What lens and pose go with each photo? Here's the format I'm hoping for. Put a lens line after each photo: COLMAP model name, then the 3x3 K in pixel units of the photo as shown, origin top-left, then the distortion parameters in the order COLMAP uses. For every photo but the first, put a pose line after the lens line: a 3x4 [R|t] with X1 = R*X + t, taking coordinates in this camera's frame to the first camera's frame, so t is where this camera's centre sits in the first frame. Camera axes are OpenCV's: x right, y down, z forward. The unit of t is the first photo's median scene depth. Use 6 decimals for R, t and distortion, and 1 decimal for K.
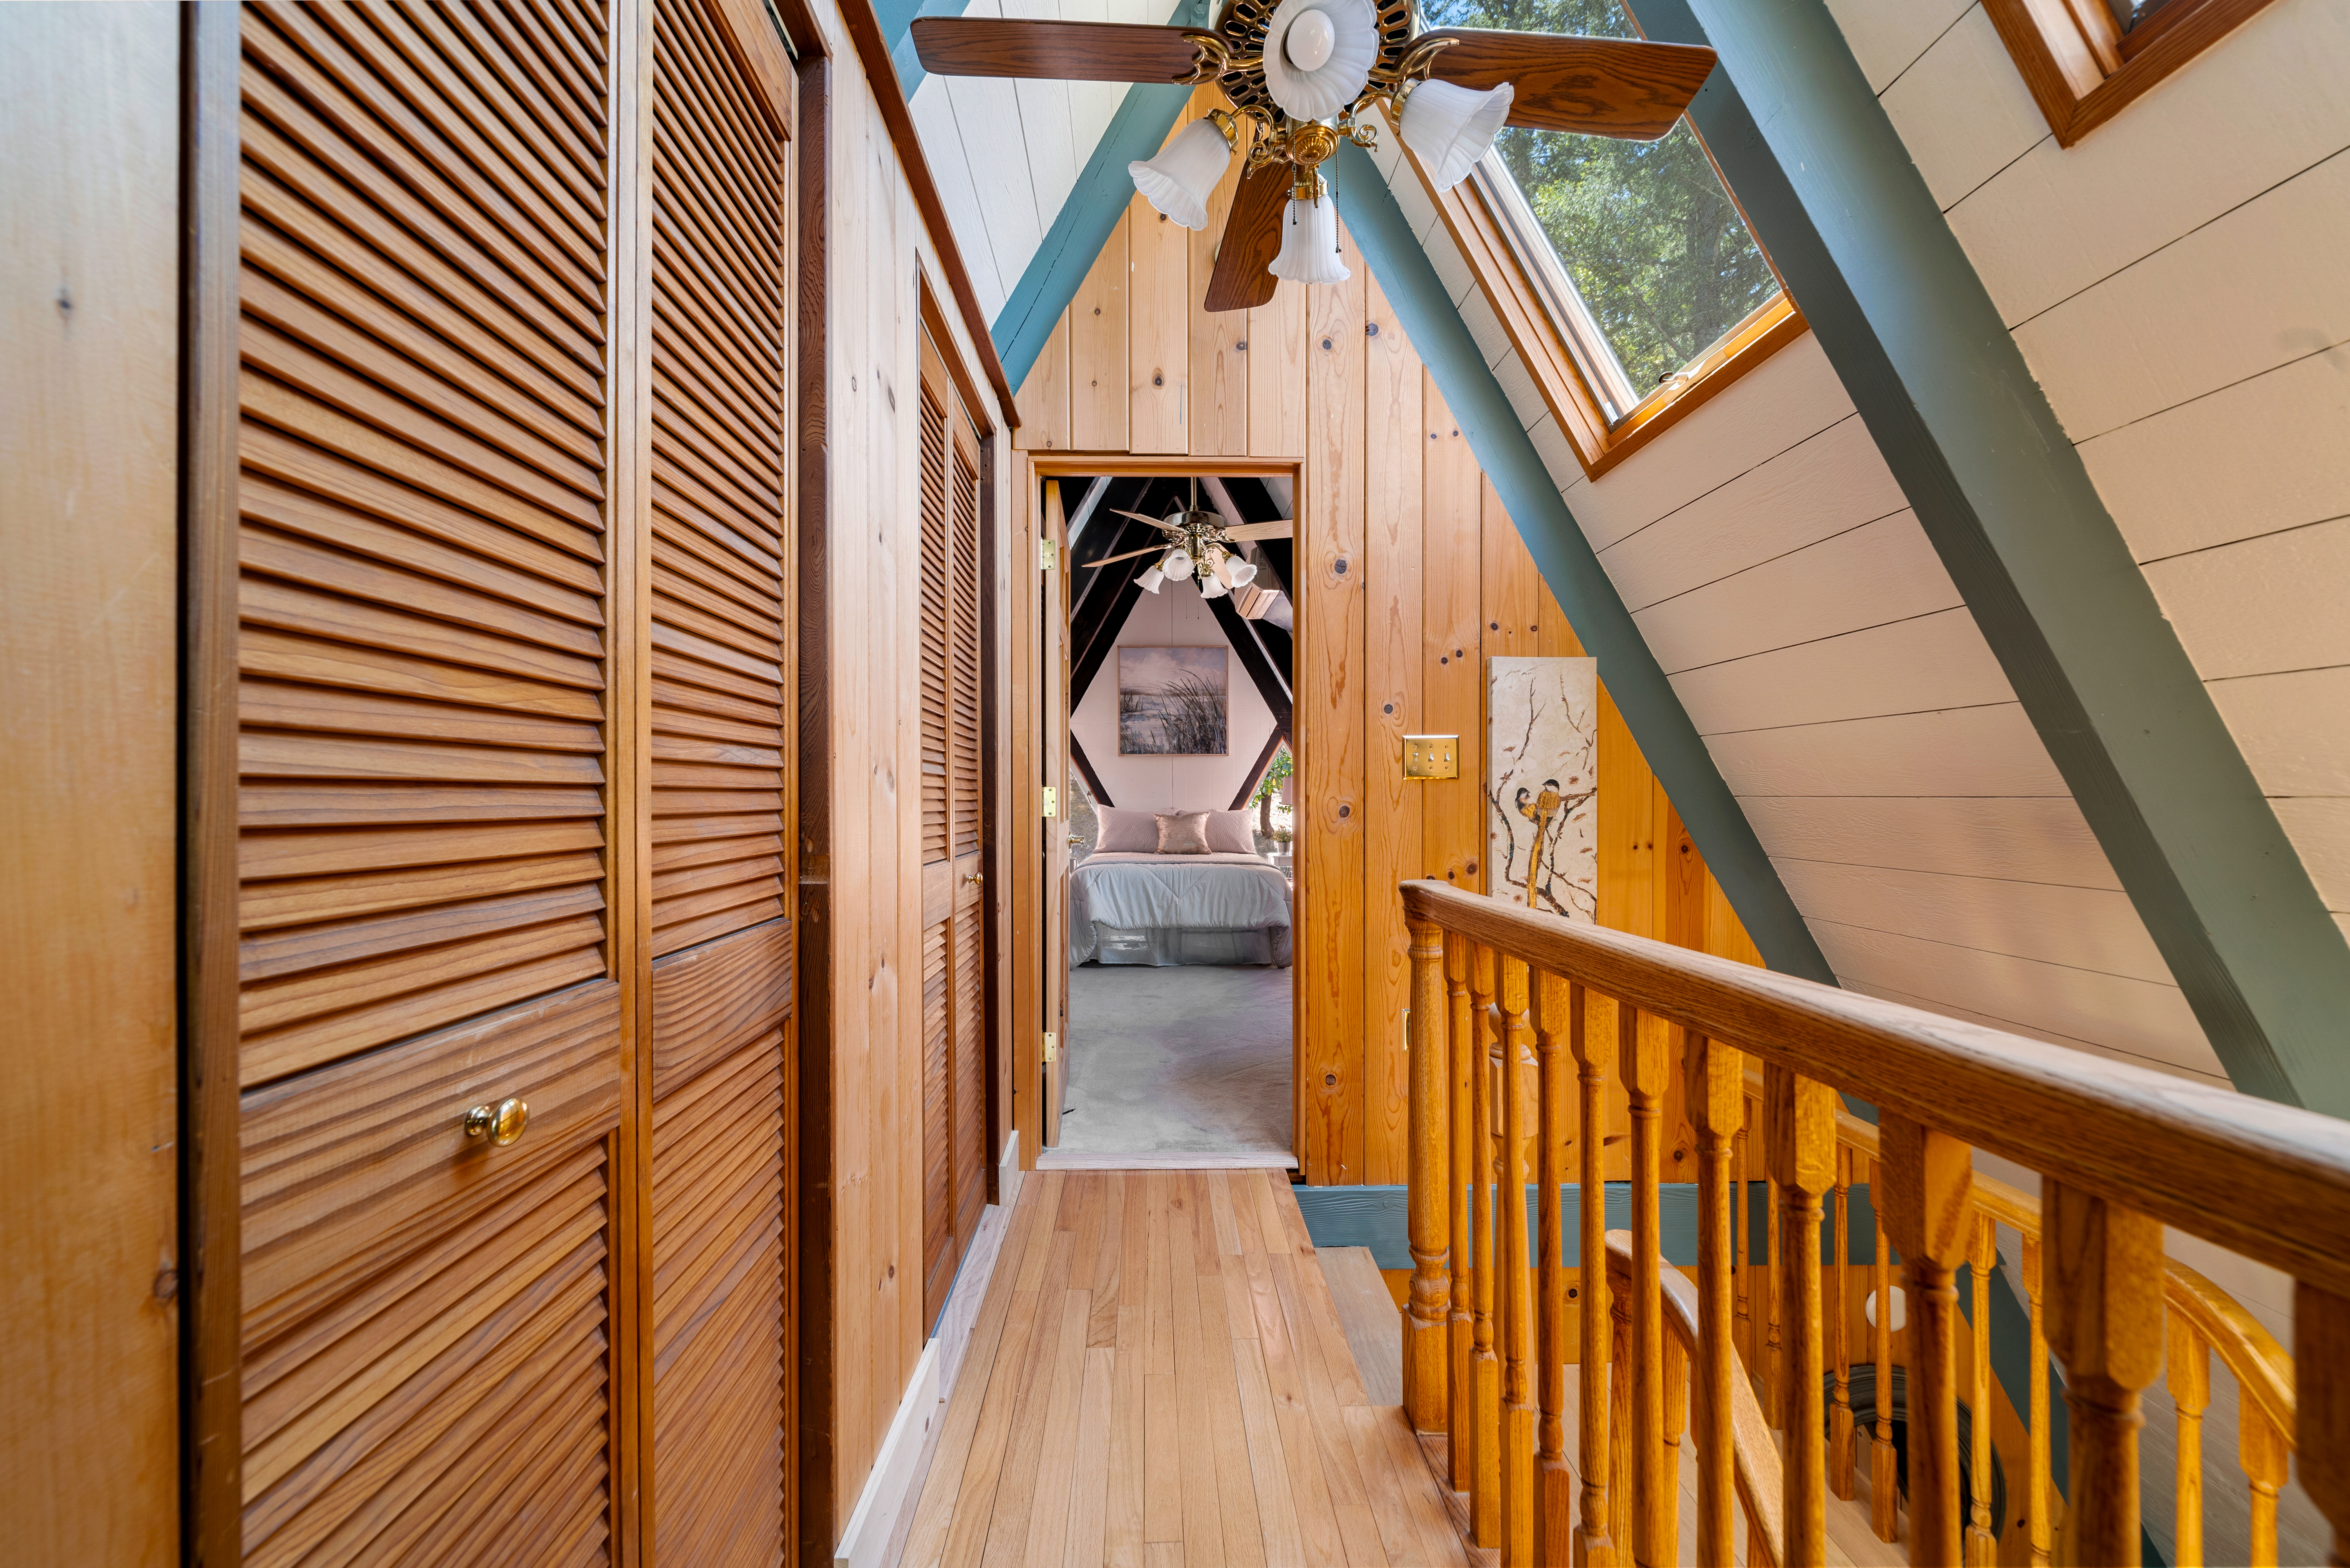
lens RADIAL K [[928.7, 0, 1176.3], [0, 928.7, 790.9], [0, 0, 1]] dist [0.001259, 0.000041]
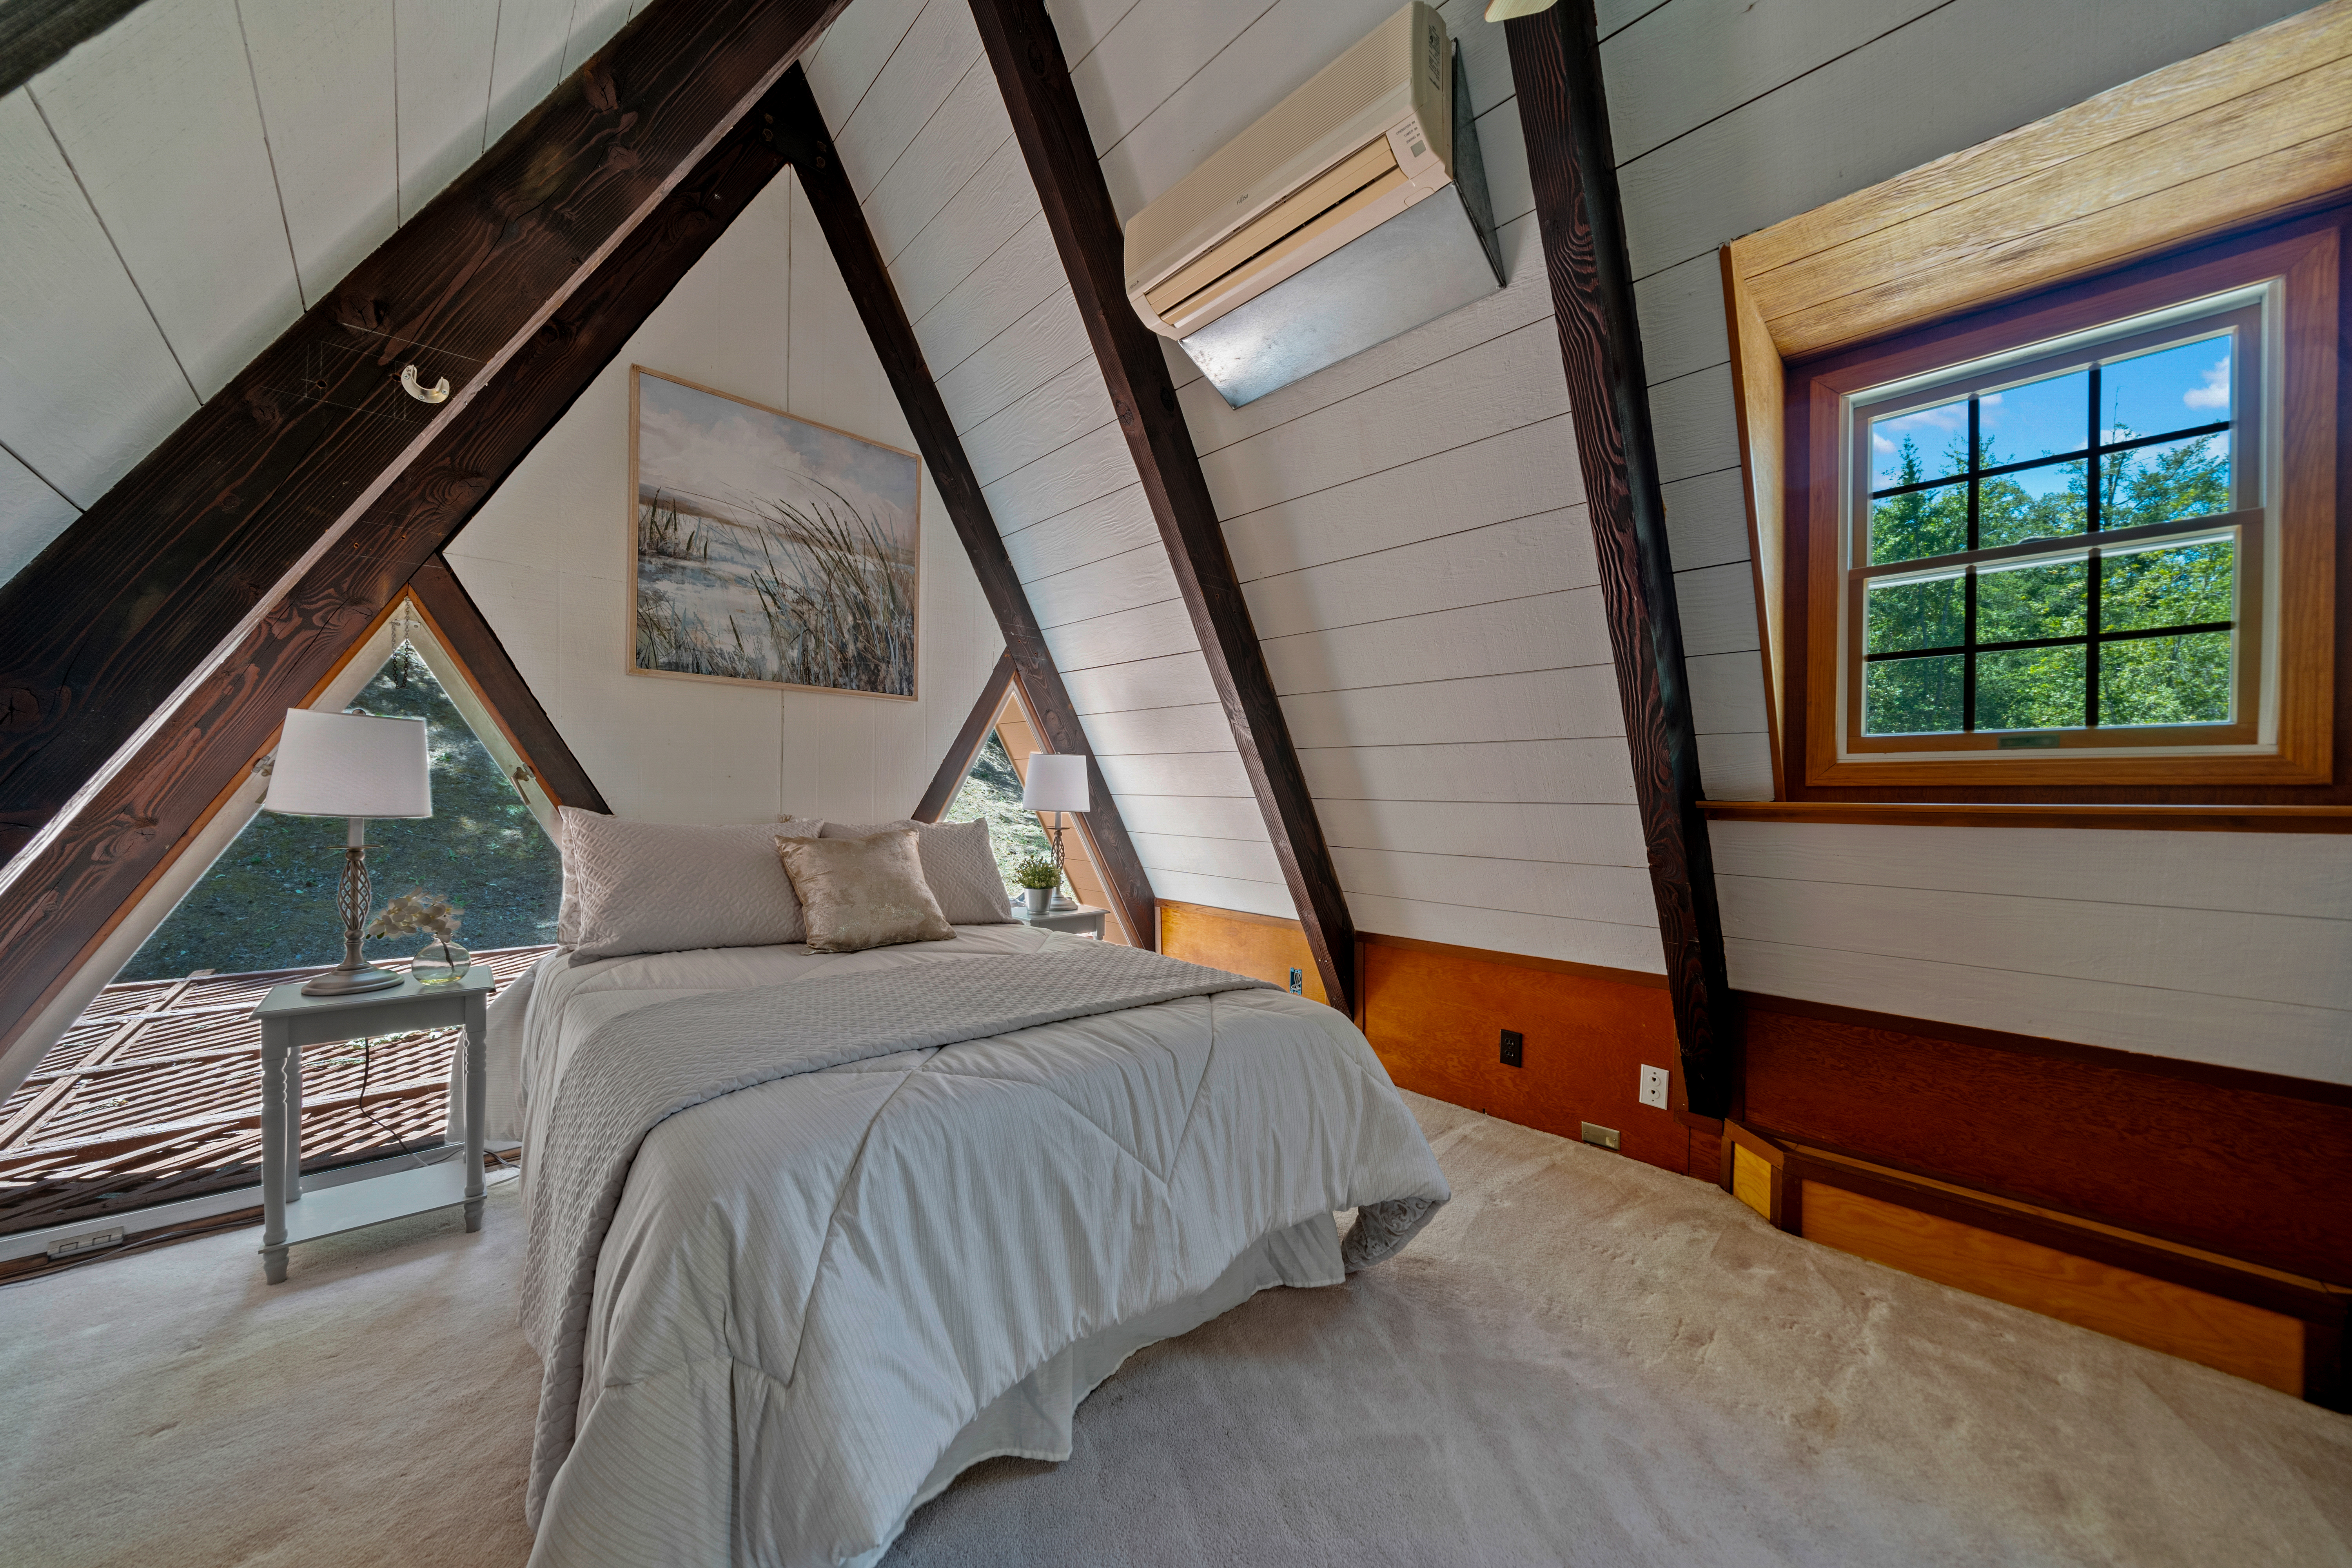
lens RADIAL K [[817.4, 0, 1179.6], [0, 817.4, 791.3], [0, 0, 1]] dist [-0.001564, -0.000207]
pose [[0.743679, 0.019130, 0.668264, -0.113099], [-0.021219, 0.999762, -0.005006, 0.004937], [-0.668200, -0.010457, 0.743908, 0.623814]]
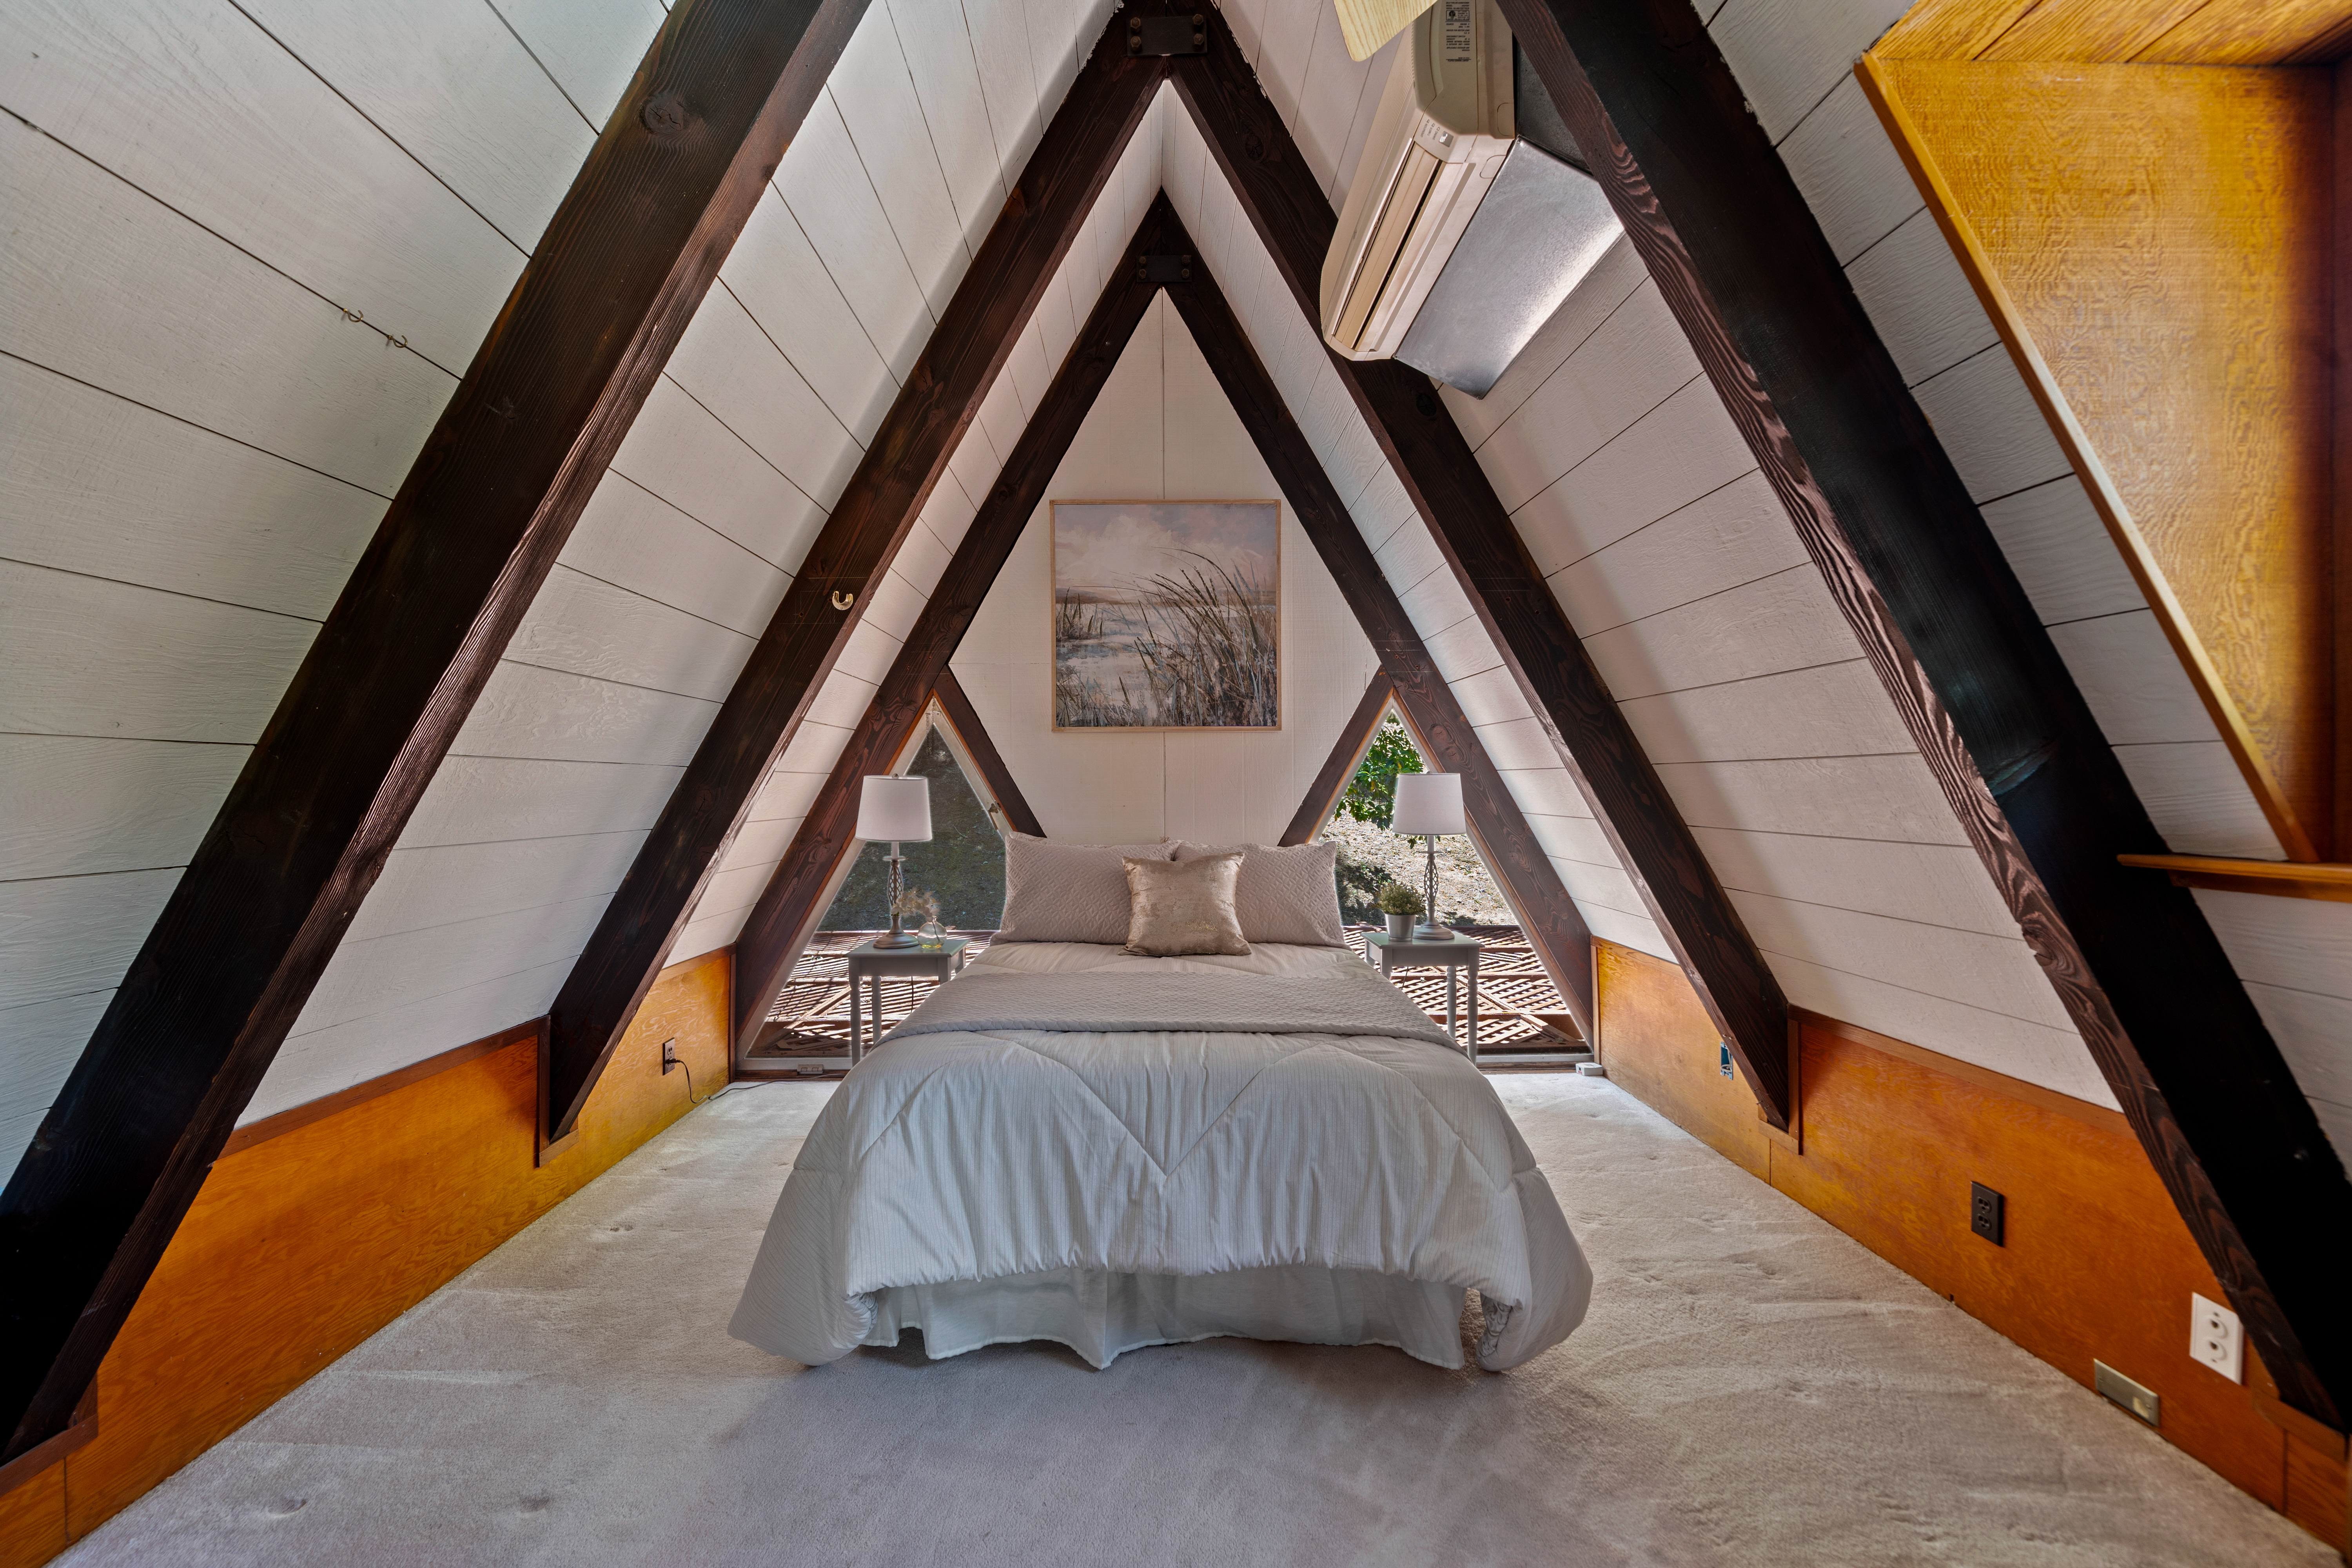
lens RADIAL K [[929.4, 0, 1168.0], [0, 929.4, 787.8], [0, 0, 1]] dist [0.001259, 0.000041]
pose [[0.999820, -0.001340, -0.018937, 0.006761], [0.001464, 0.999978, 0.006541, -0.011513], [0.018928, -0.006568, 0.999799, 0.521416]]
